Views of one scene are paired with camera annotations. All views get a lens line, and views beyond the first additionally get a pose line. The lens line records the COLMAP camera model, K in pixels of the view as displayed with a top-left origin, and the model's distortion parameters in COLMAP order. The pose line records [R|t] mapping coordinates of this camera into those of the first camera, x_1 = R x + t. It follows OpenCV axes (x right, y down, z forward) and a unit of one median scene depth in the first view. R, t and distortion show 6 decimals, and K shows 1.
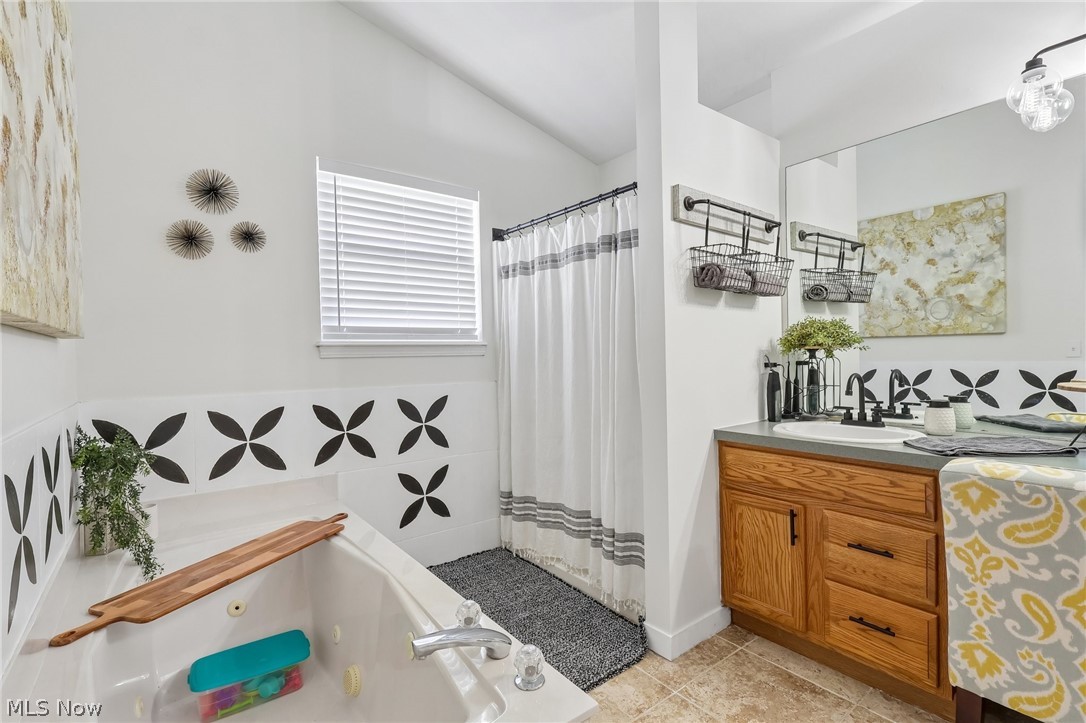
lens RADIAL K [[504.8, 0, 543.3], [0, 504.8, 361.0], [0, 0, 1]] dist [-0.000914, 0.001375]
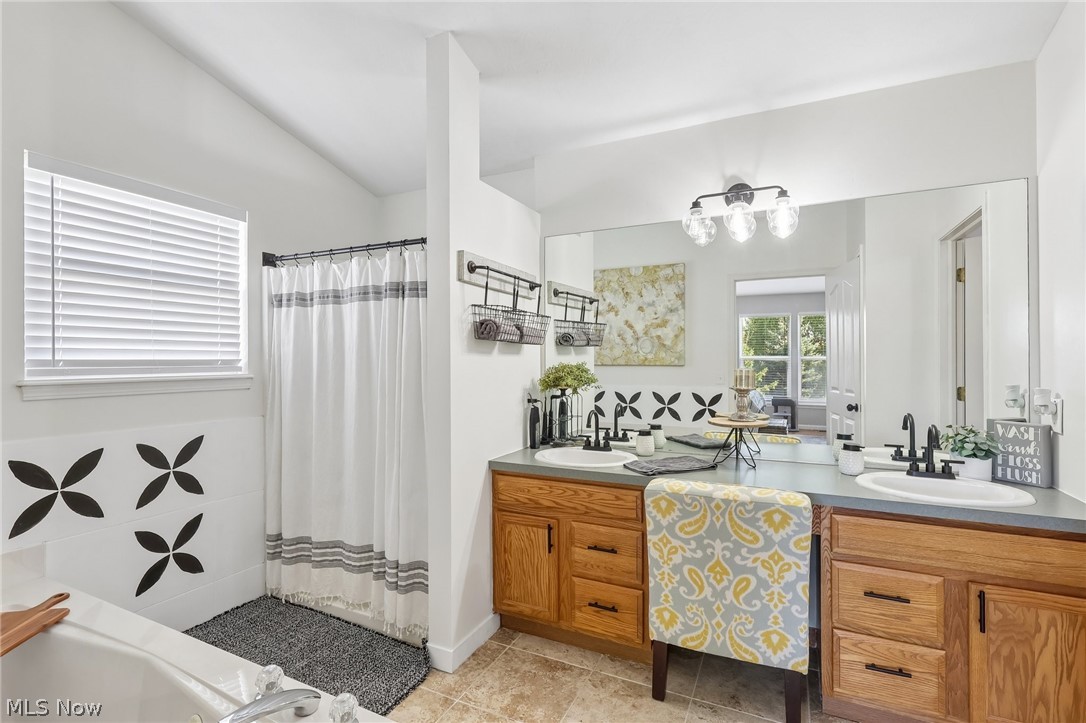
lens RADIAL K [[504.8, 0, 540.9], [0, 504.8, 354.9], [0, 0, 1]] dist [-0.000914, 0.001375]
pose [[0.896164, 0.020710, 0.443239, -0.066783], [-0.009303, 0.999568, -0.027895, -0.068937], [-0.443625, 0.020875, 0.895970, -0.089111]]
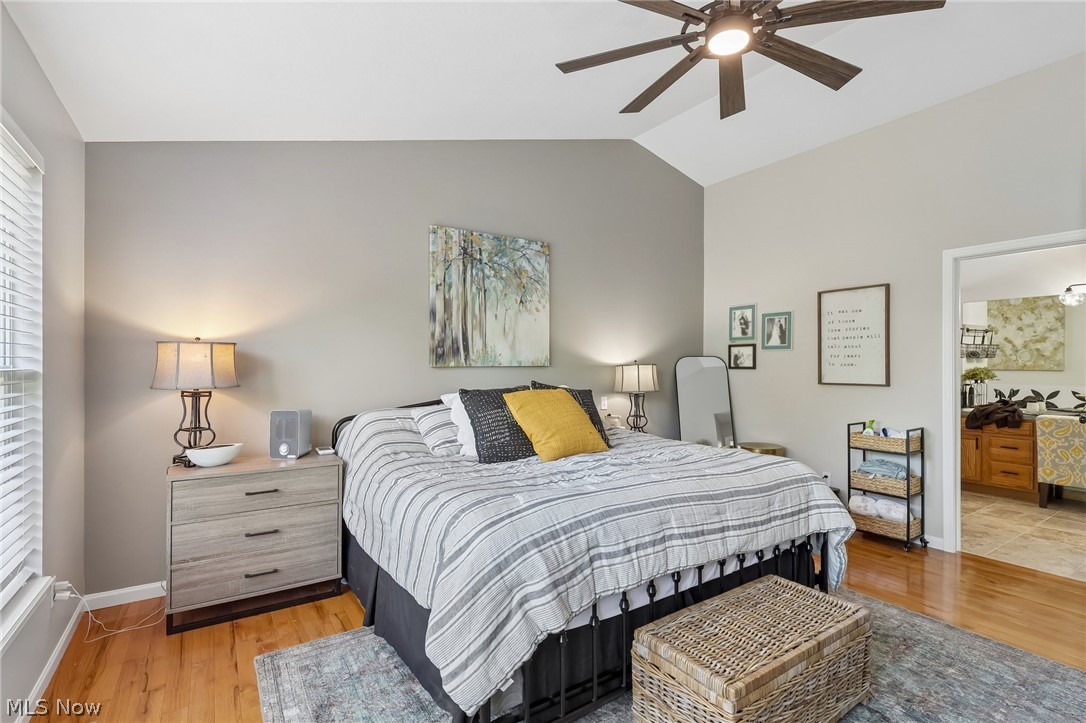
lens RADIAL K [[504.8, 0, 545.0], [0, 504.8, 361.8], [0, 0, 1]] dist [-0.000914, 0.001375]
pose [[0.997111, 0.025213, -0.071655, -1.375723], [-0.026326, 0.999546, -0.014627, -0.018038], [0.071254, 0.016471, 0.997322, -1.592787]]
